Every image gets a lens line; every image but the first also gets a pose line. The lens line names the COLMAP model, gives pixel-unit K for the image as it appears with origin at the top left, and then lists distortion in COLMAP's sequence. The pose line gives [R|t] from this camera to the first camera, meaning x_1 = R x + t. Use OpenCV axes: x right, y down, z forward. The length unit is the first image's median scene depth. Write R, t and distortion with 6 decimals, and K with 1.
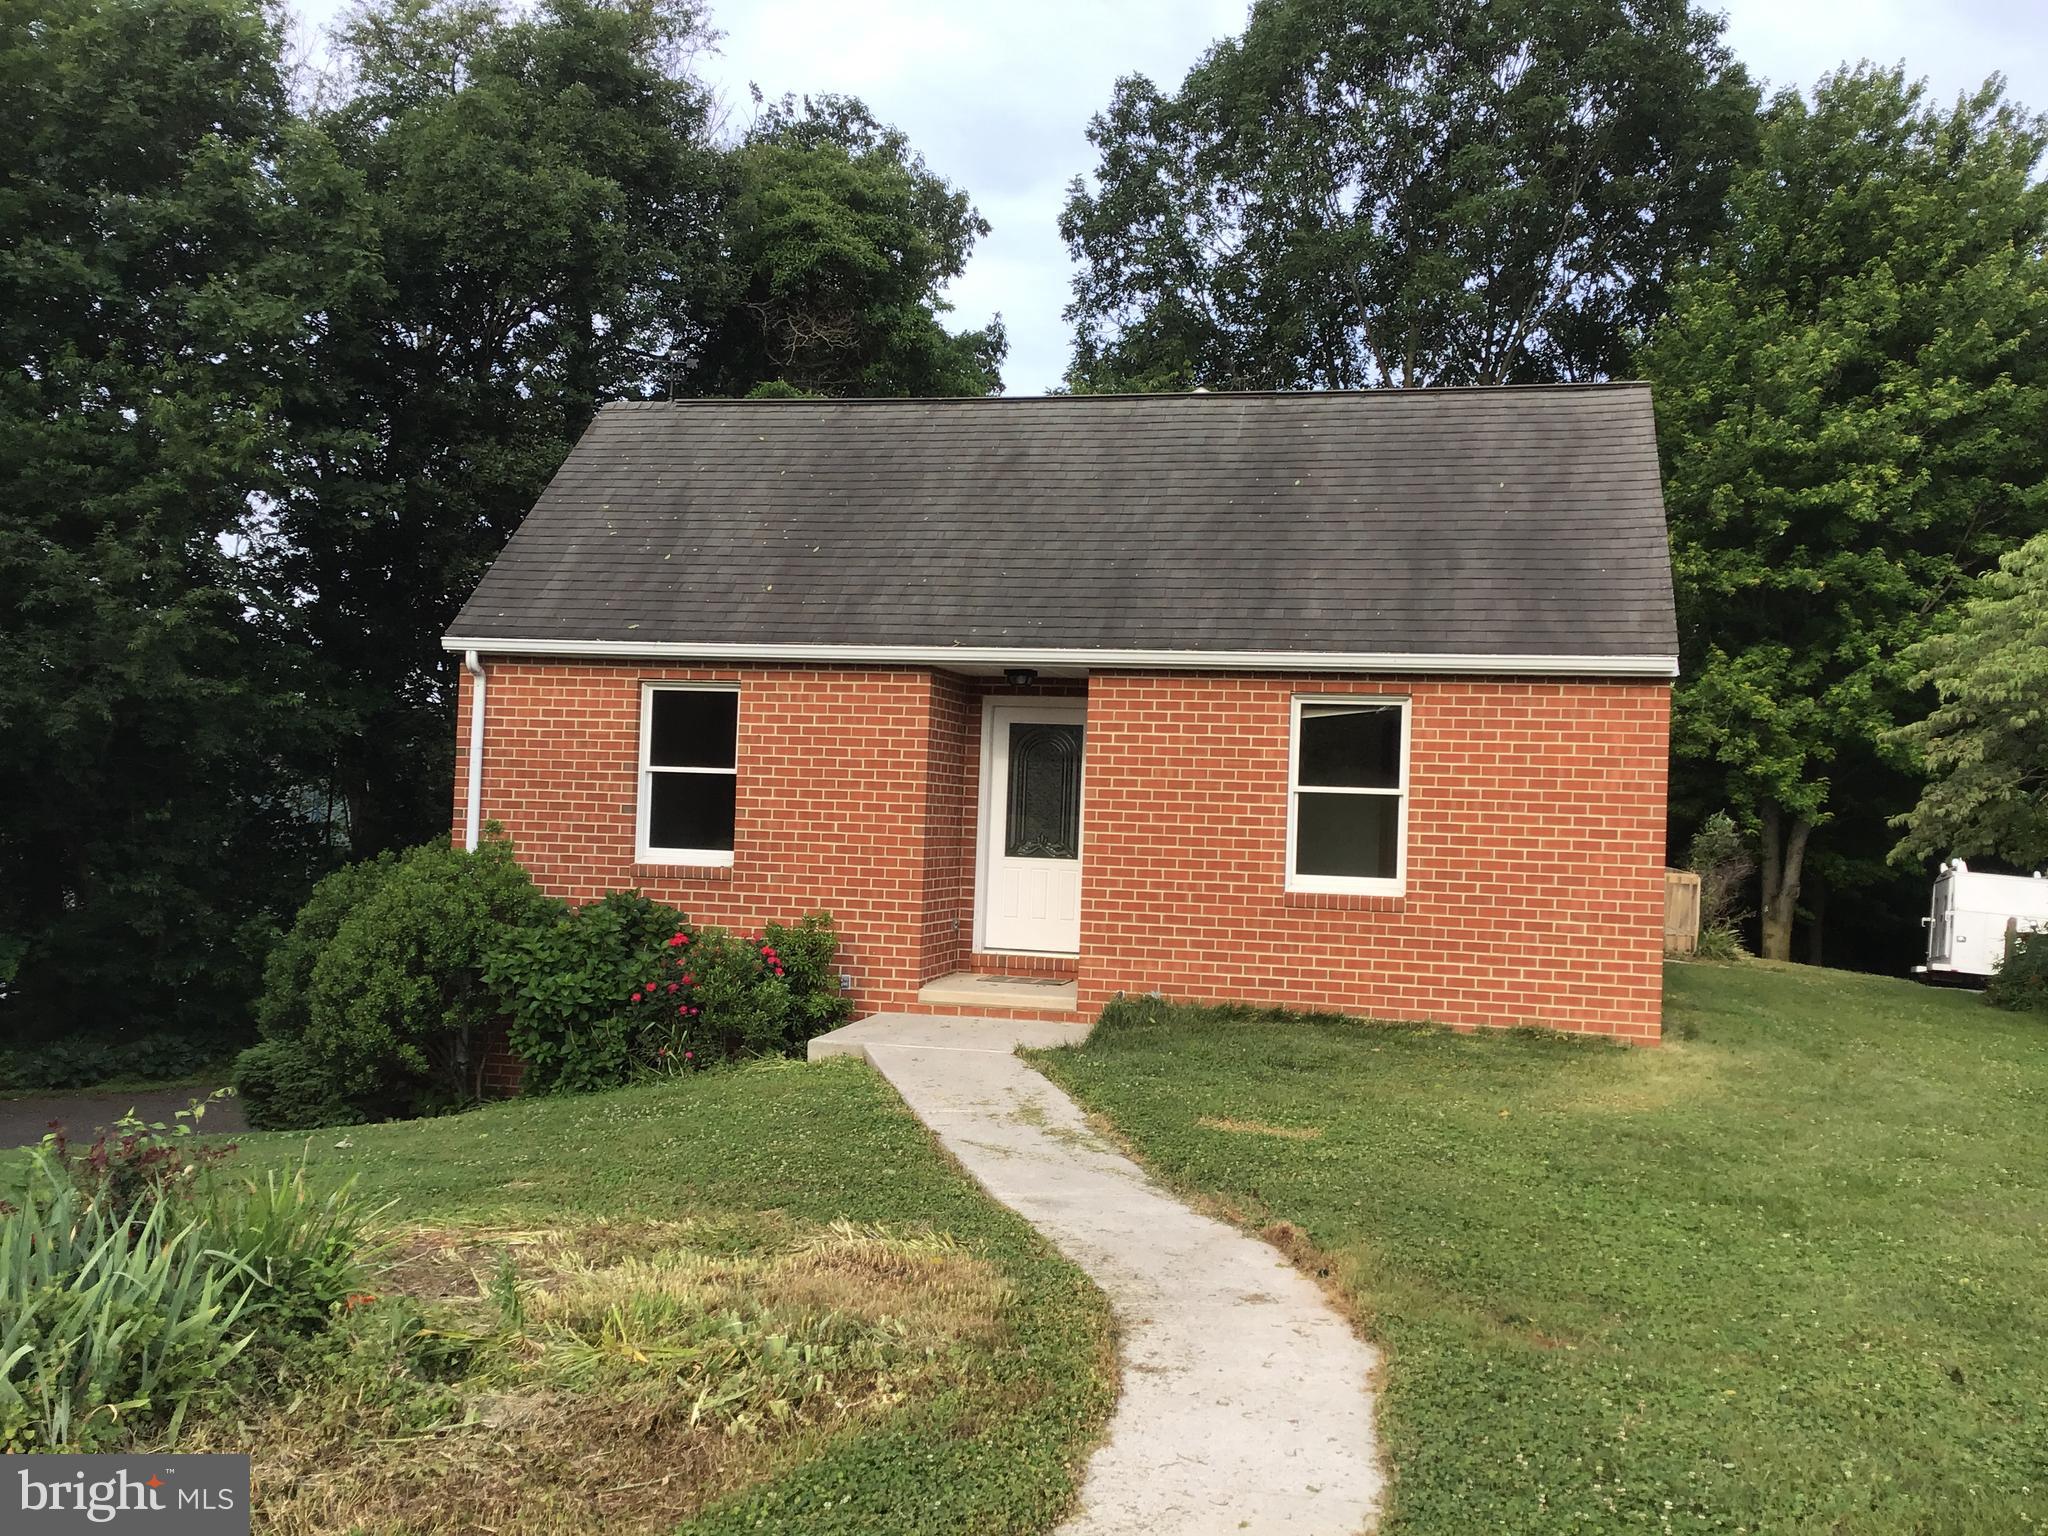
lens RADIAL K [[1818.5, 0, 1022.1], [0, 1818.5, 776.8], [0, 0, 1]] dist [0.119328, -0.223236]
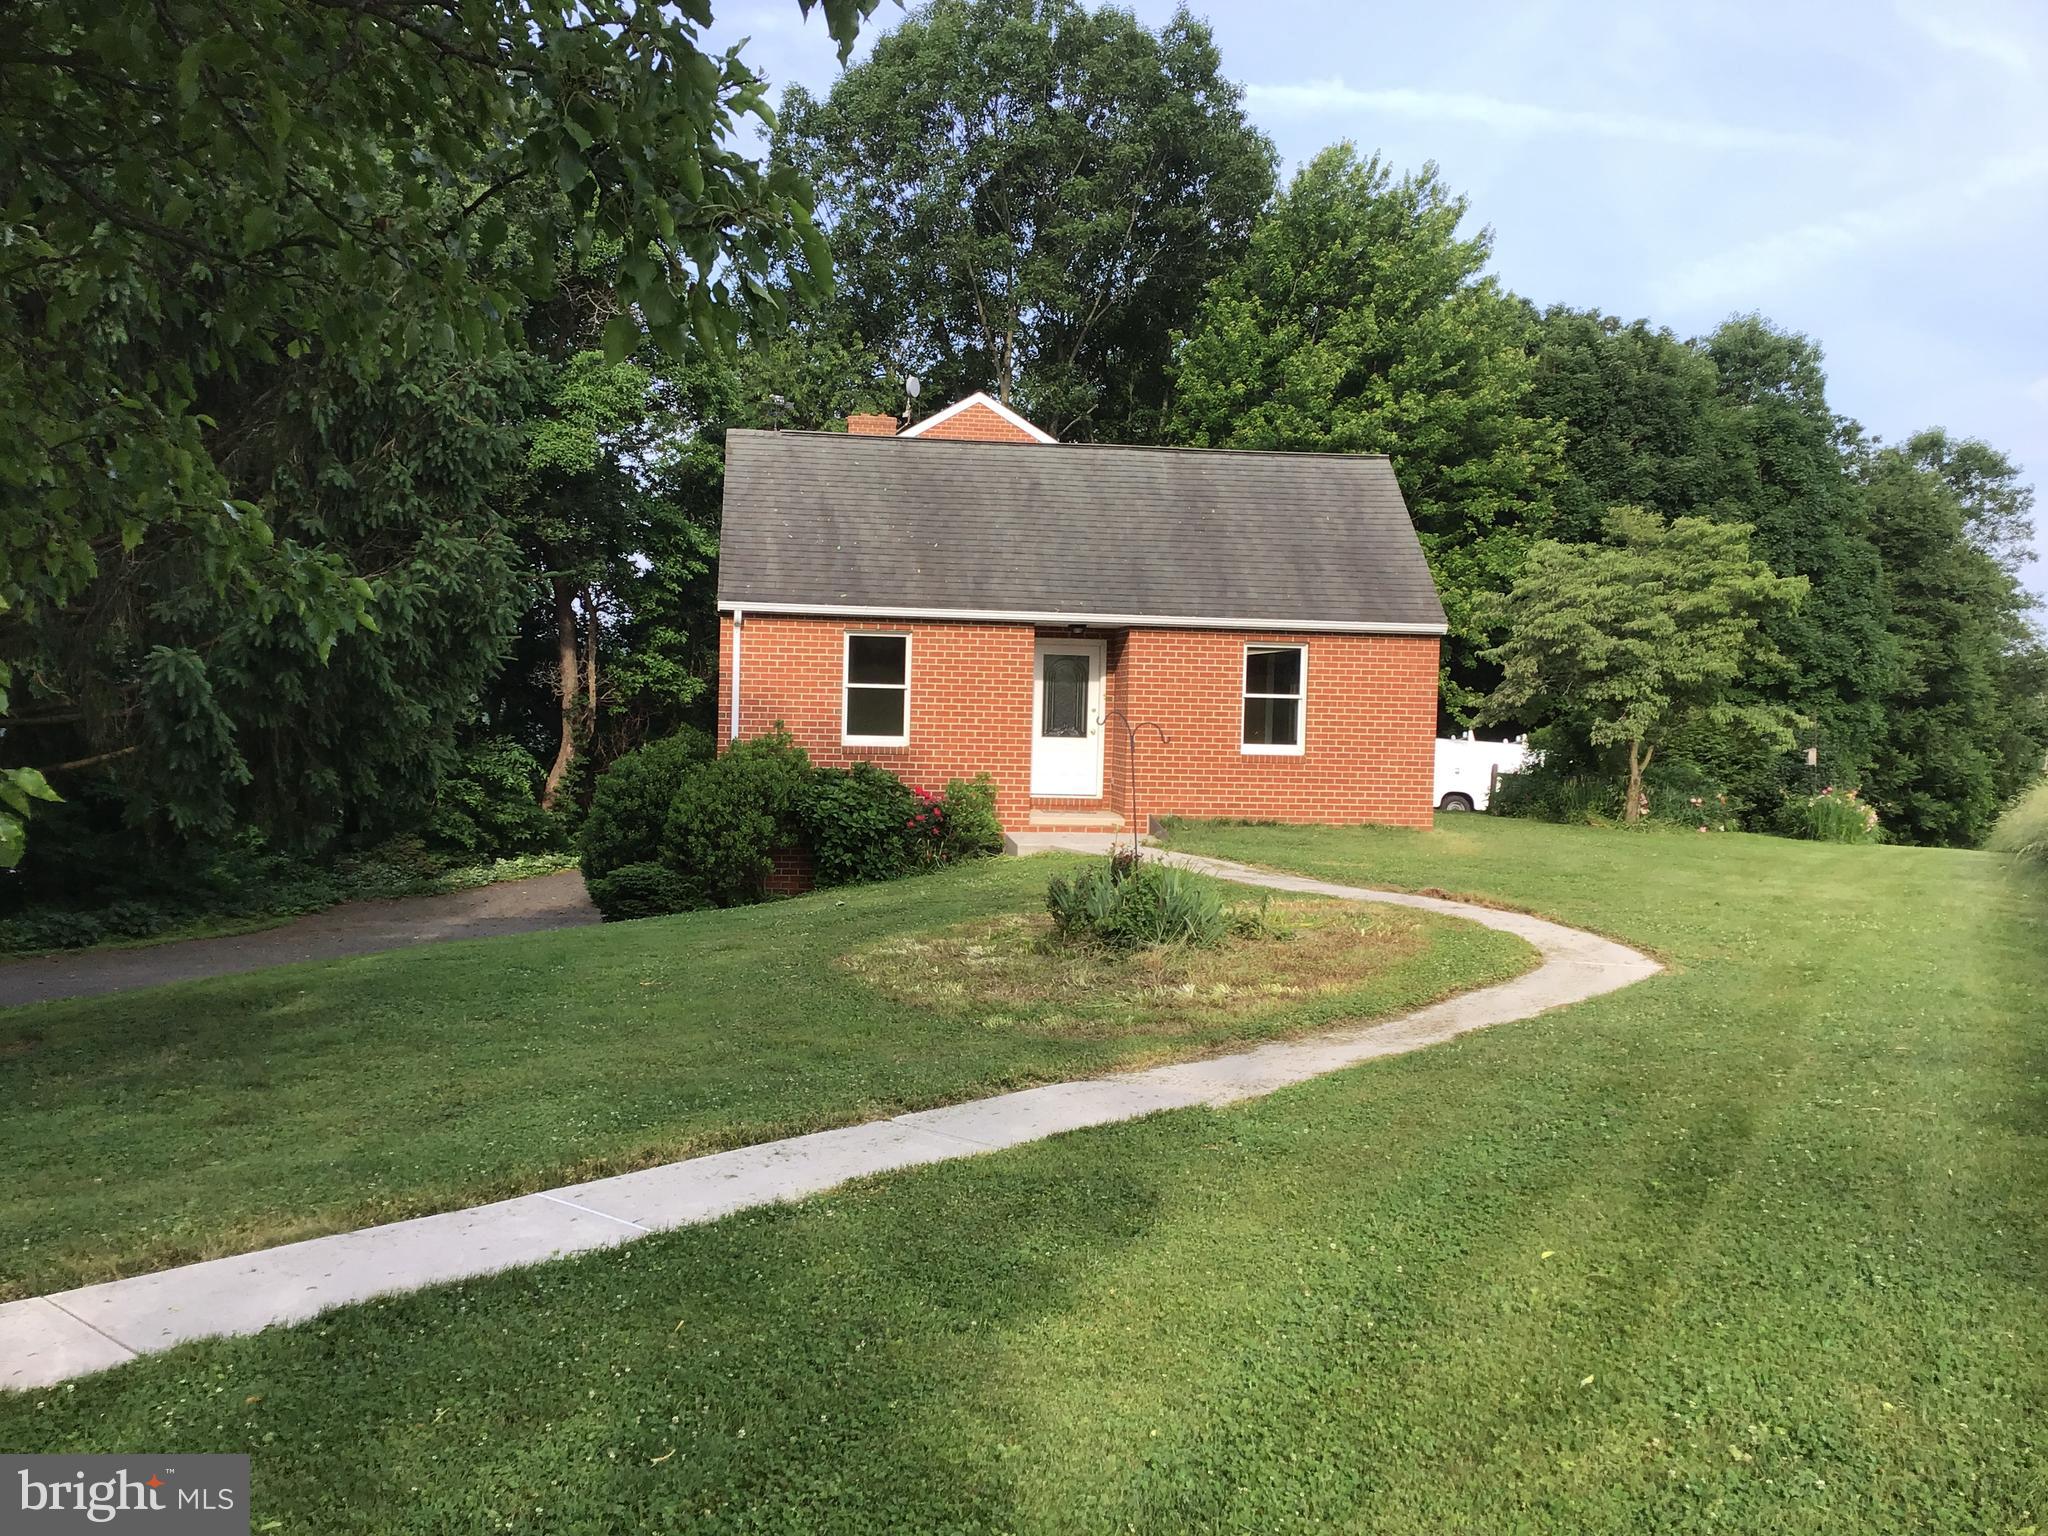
lens RADIAL K [[1818.5, 0, 1022.1], [0, 1818.5, 776.8], [0, 0, 1]] dist [0.119328, -0.223236]
pose [[0.937939, -0.025591, 0.345854, -0.623400], [0.001920, 0.997642, 0.068611, -0.034130], [-0.346794, -0.063689, 0.935776, -0.543646]]
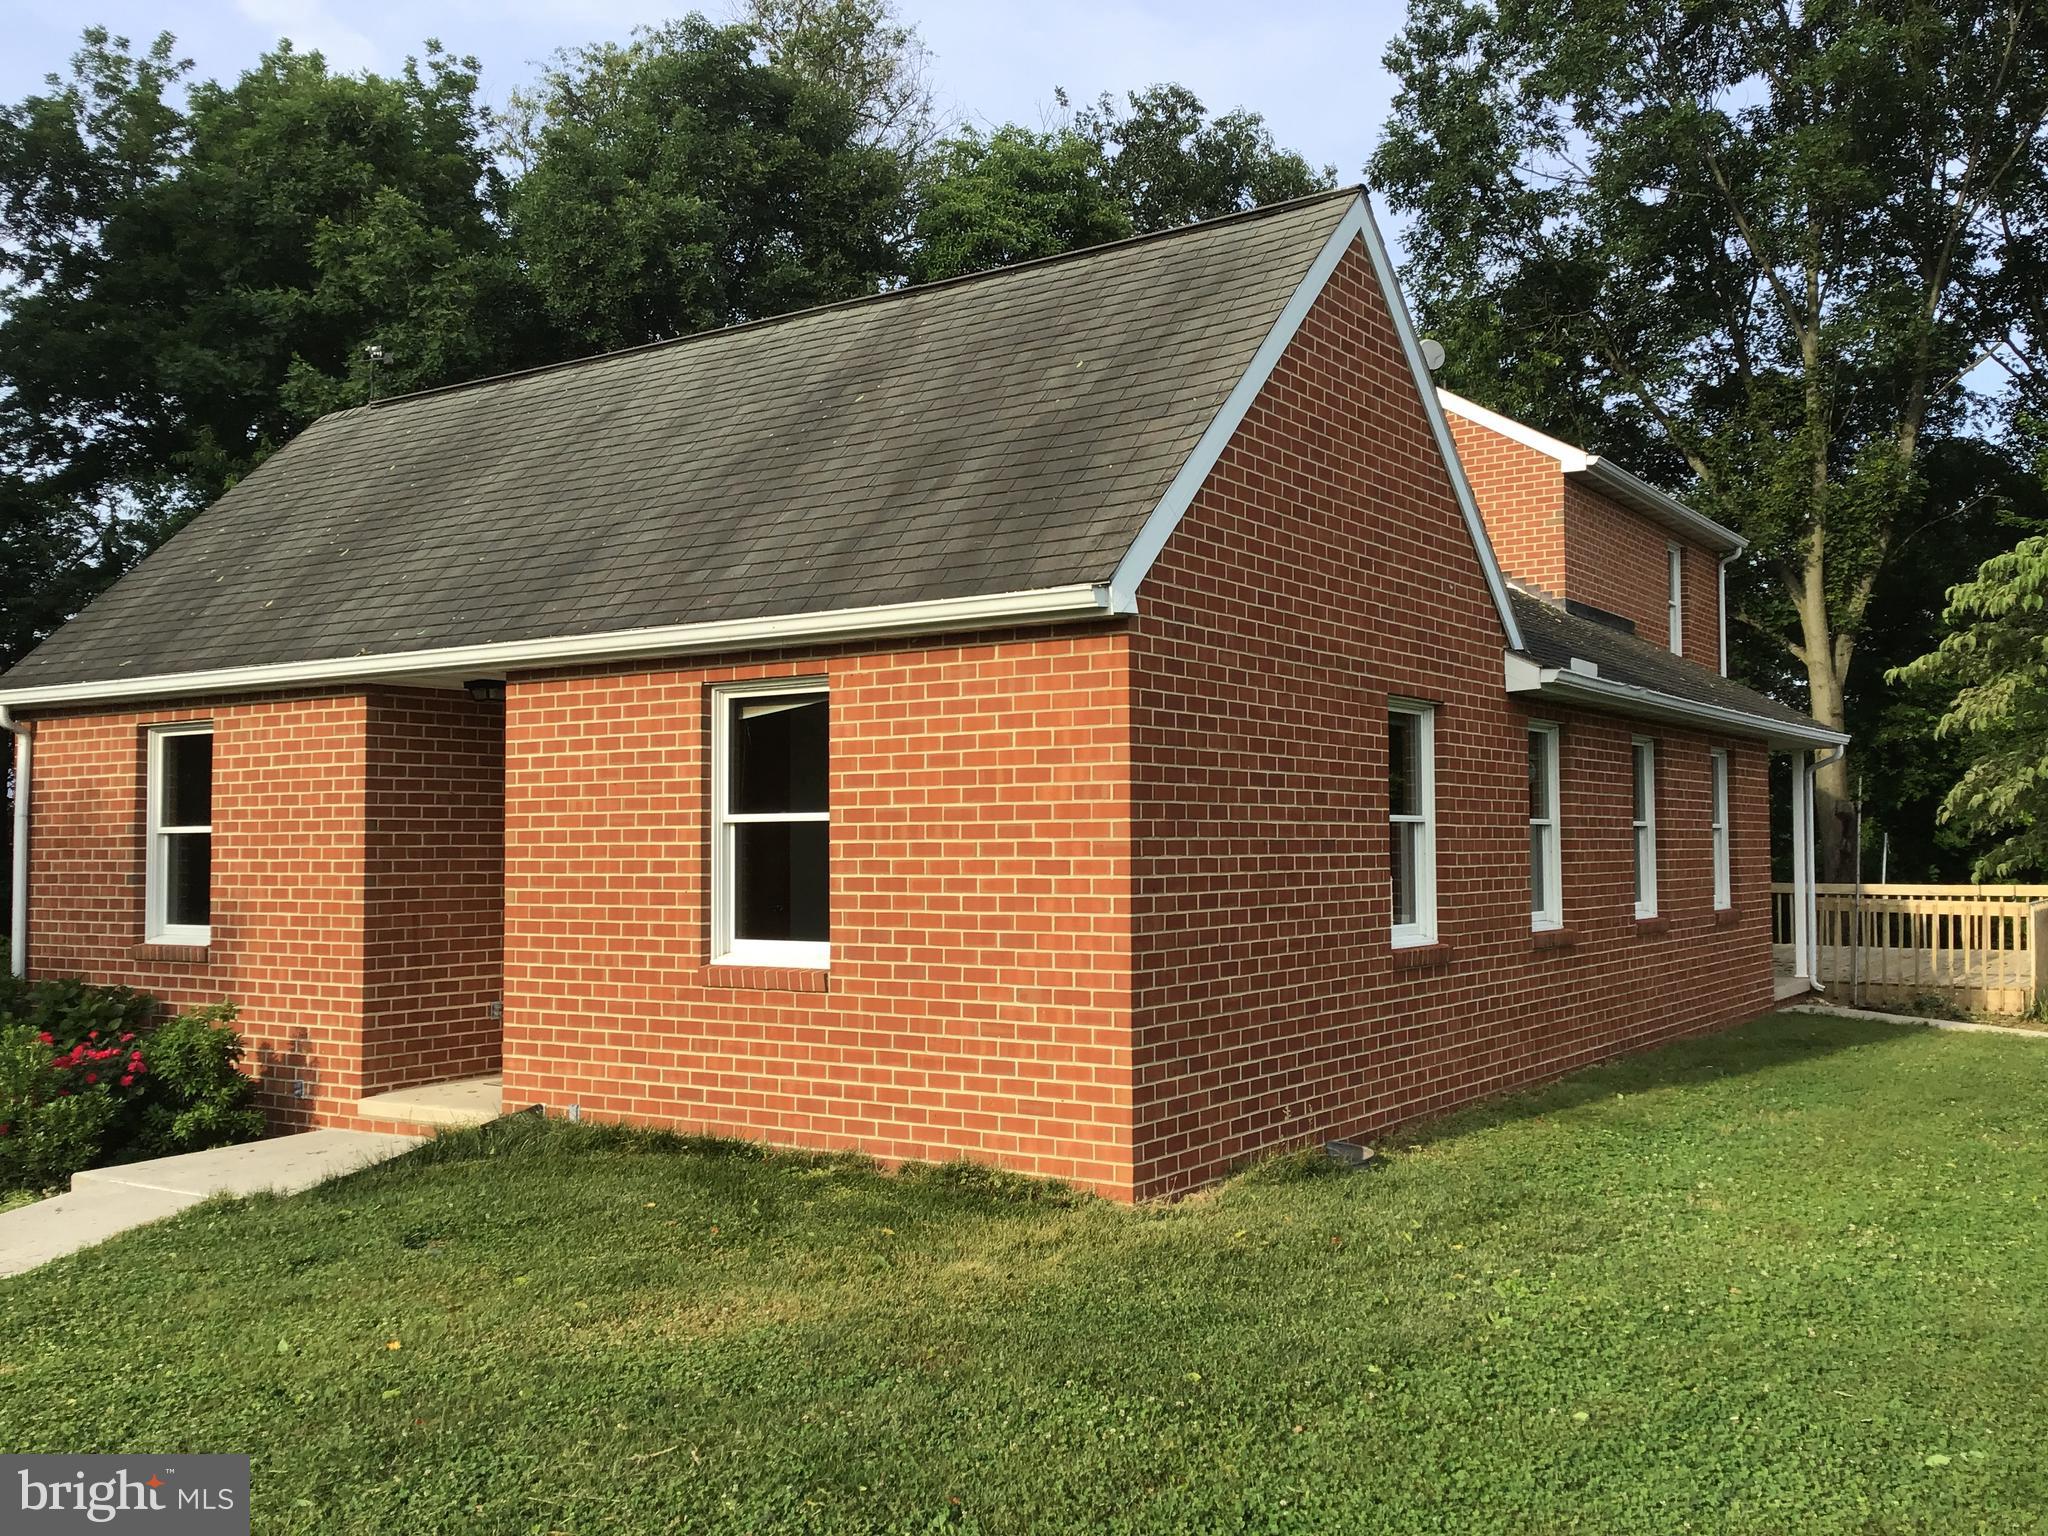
lens RADIAL K [[1818.5, 0, 1022.1], [0, 1818.5, 776.8], [0, 0, 1]] dist [0.119328, -0.223236]
pose [[0.934713, -0.056628, -0.350863, 0.481243], [0.049291, 0.998339, -0.029813, 0.016287], [0.351968, 0.010572, 0.935952, 0.354528]]
